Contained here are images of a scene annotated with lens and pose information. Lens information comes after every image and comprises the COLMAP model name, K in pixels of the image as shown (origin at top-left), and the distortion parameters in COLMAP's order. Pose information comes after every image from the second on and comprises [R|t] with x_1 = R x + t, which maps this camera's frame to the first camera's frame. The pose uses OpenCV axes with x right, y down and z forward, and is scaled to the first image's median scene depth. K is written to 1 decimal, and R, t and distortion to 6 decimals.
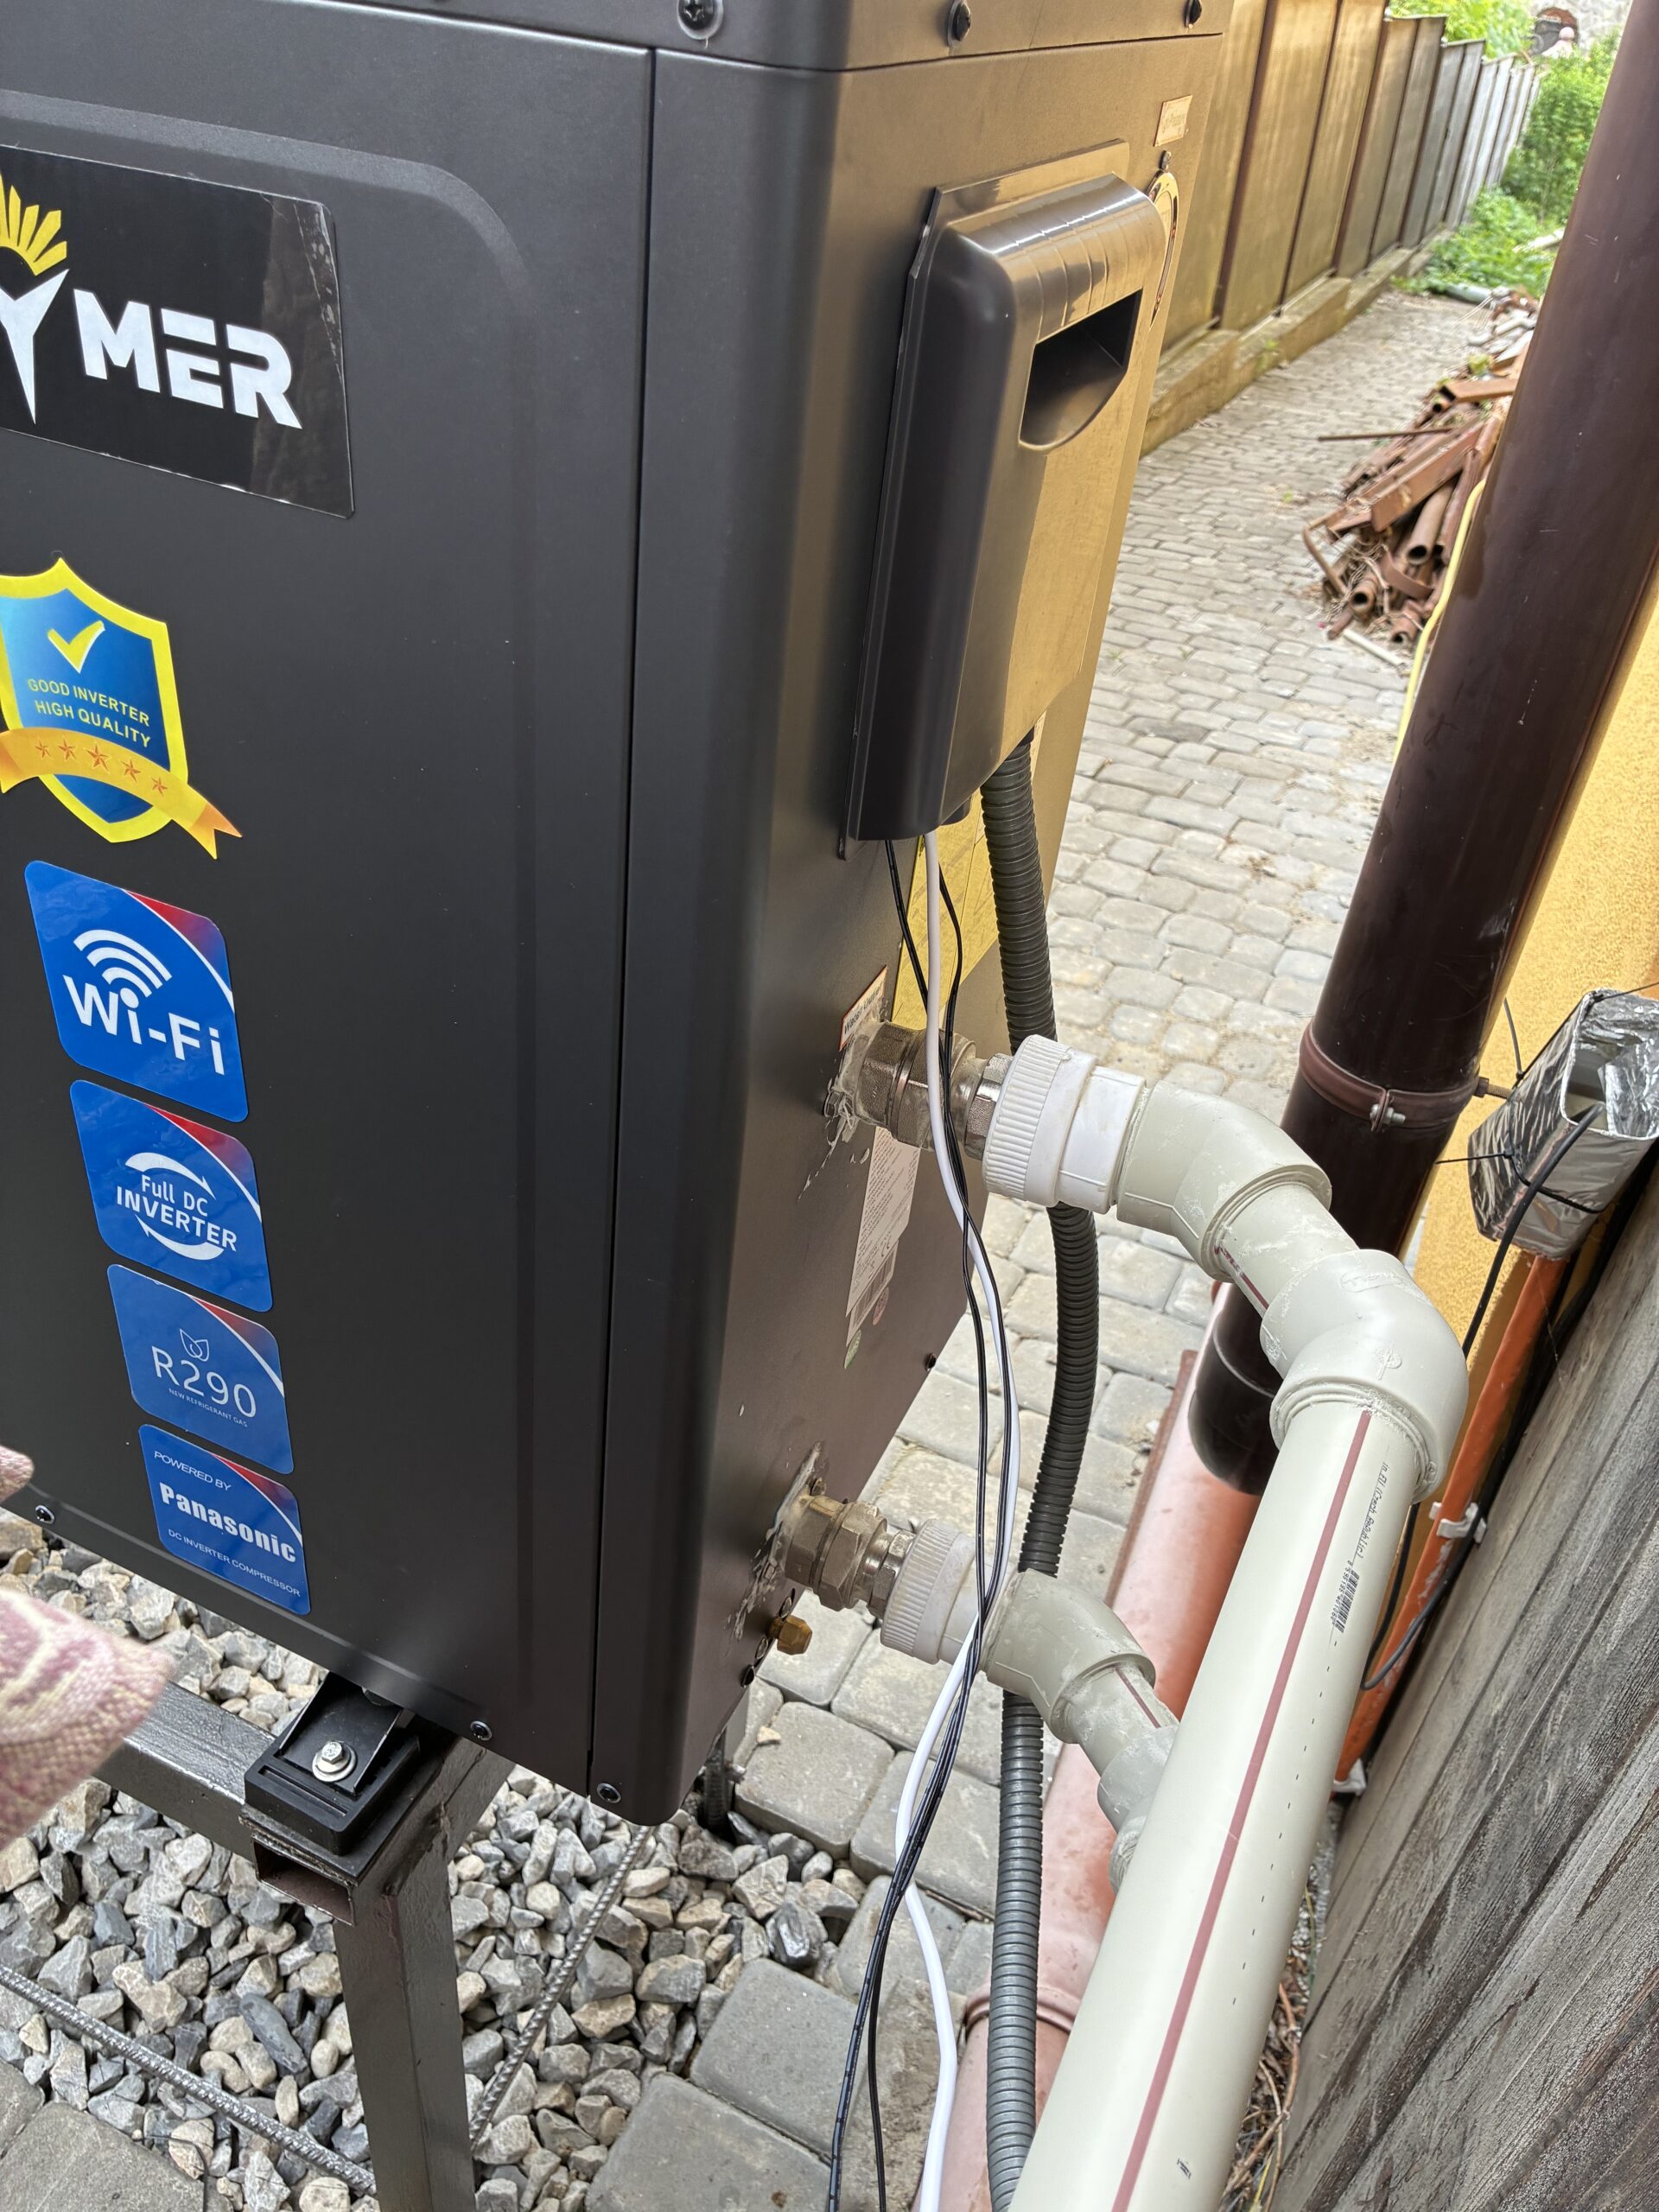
lens RADIAL K [[1678.0, 0, 837.8], [0, 1678.0, 1095.6], [0, 0, 1]] dist [0.040061, -0.054956]
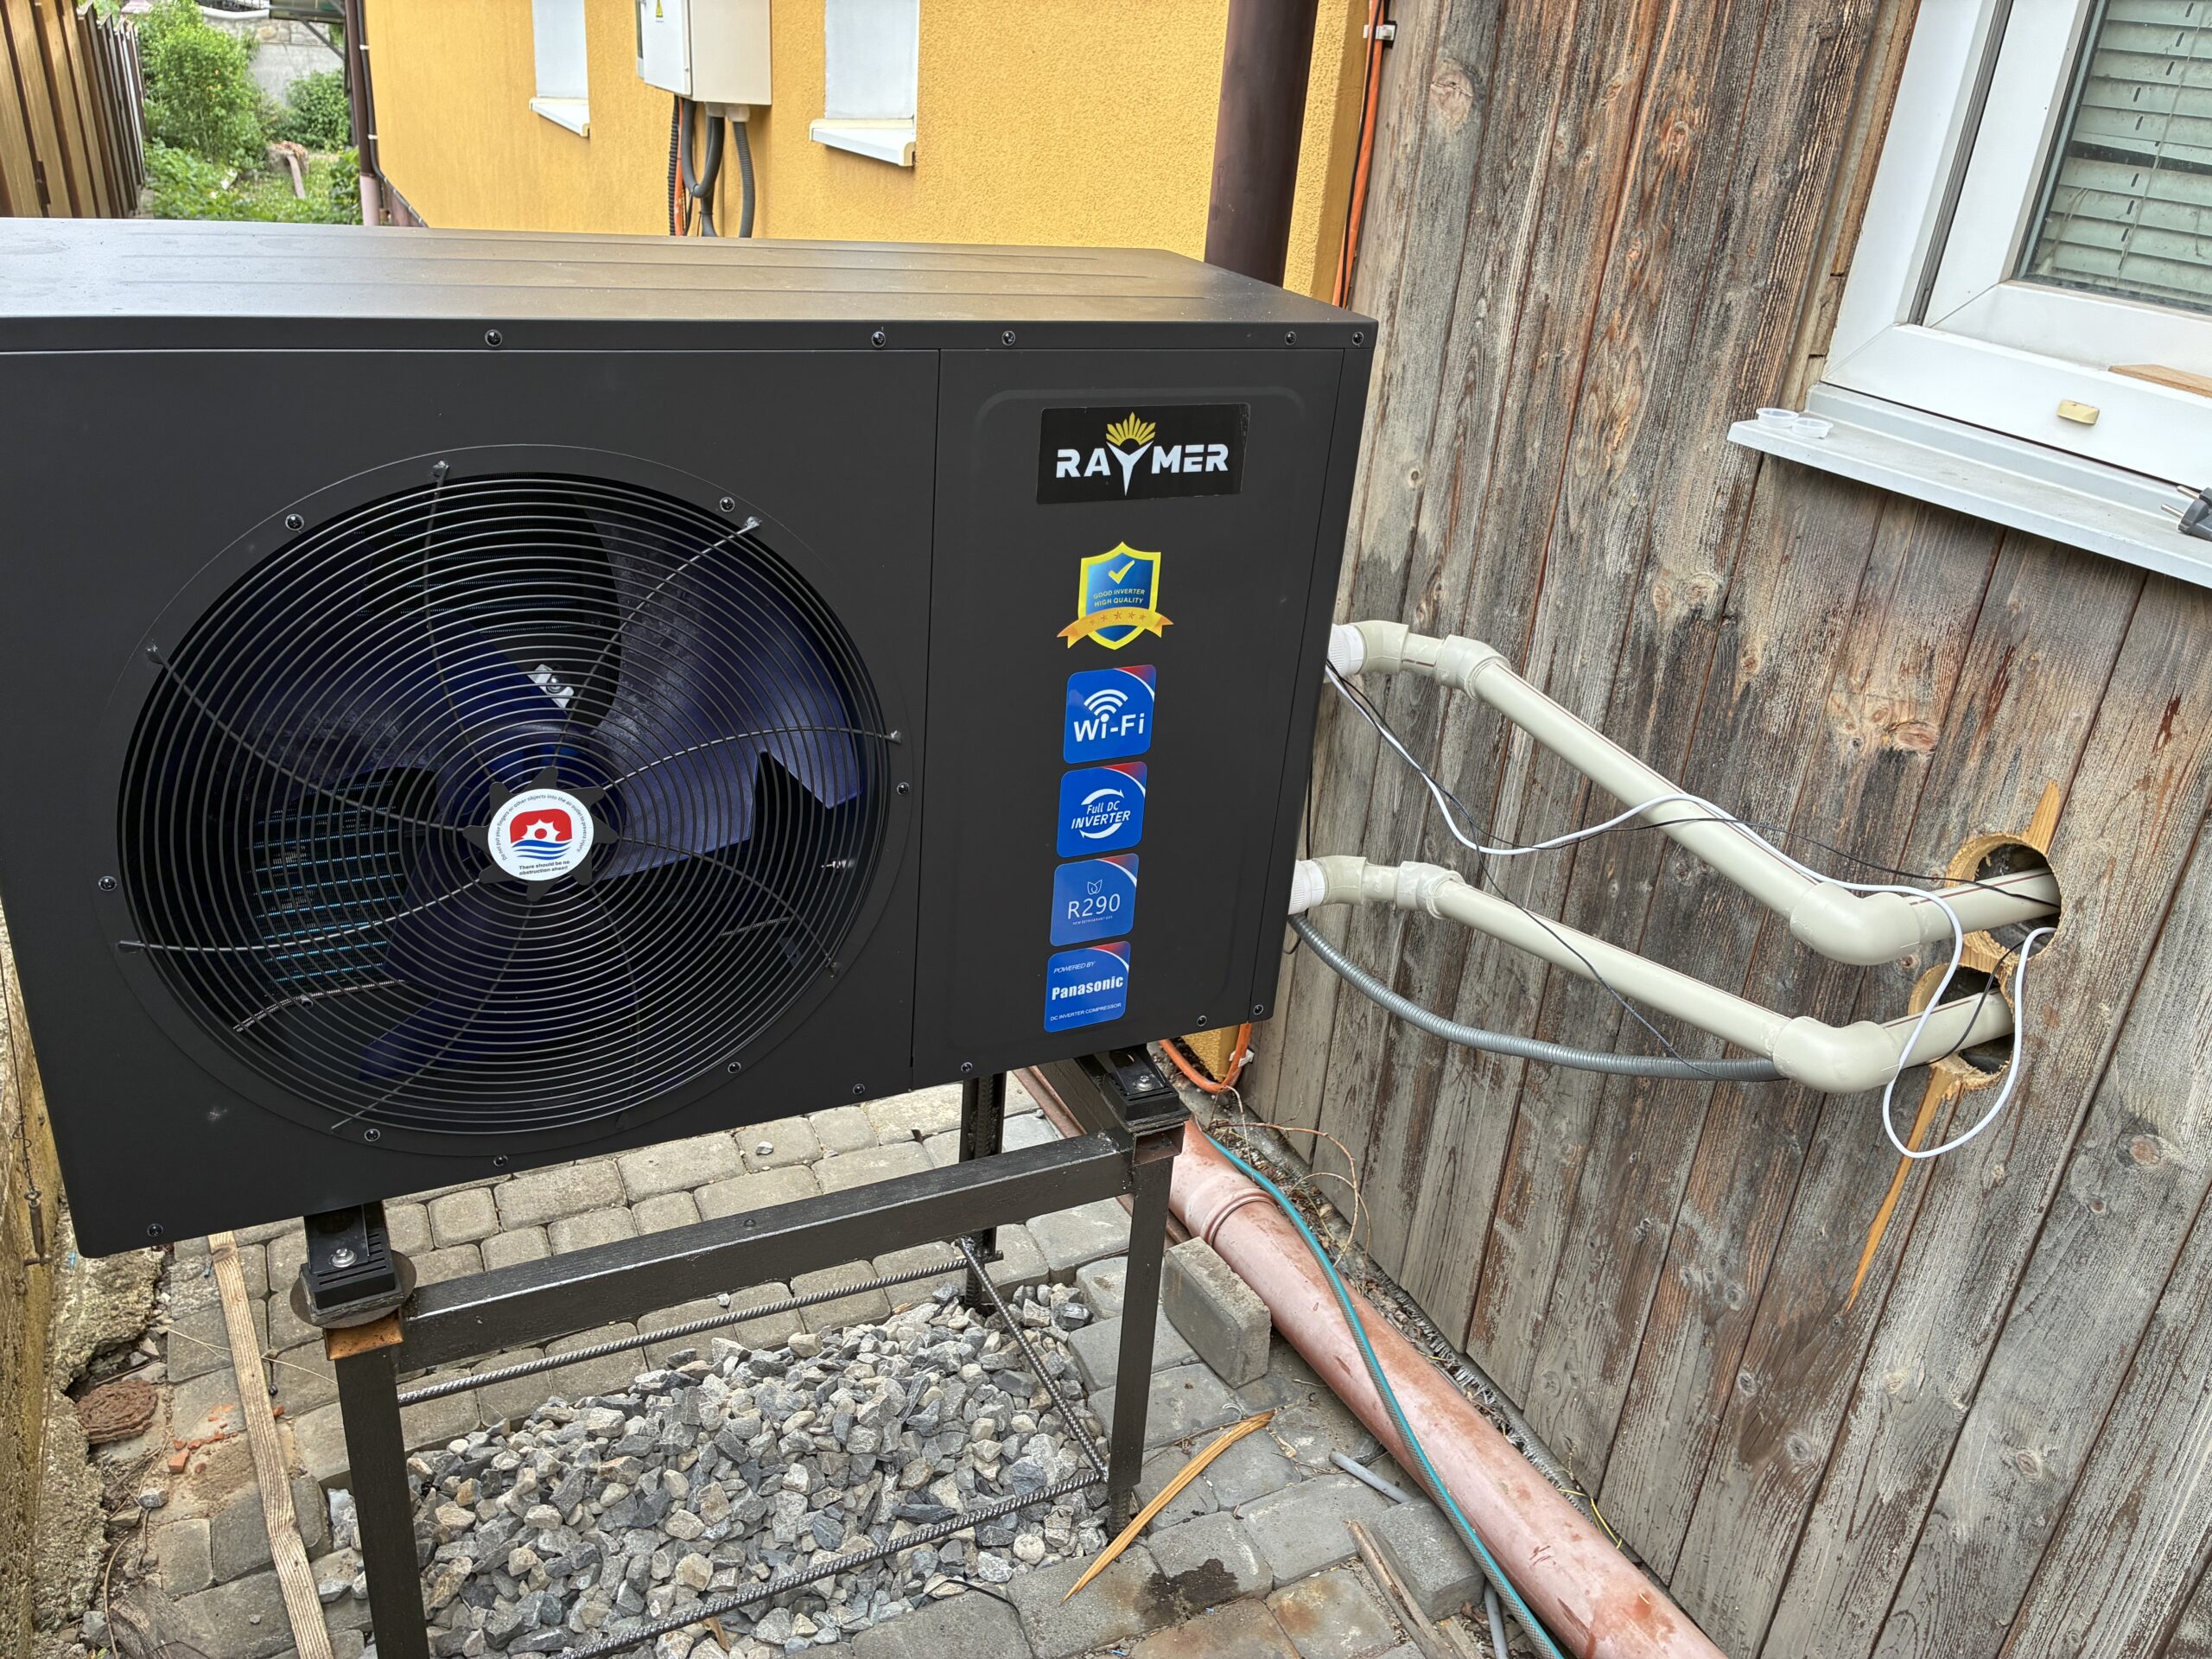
lens RADIAL K [[1678.0, 0, 1103.4], [0, 1678.0, 835.6], [0, 0, 1]] dist [0.040061, -0.054956]
pose [[0.646323, -0.379851, 0.661800, -2.396182], [0.431993, 0.897069, 0.092998, -0.151128], [-0.629006, 0.225787, 0.743890, -0.880979]]
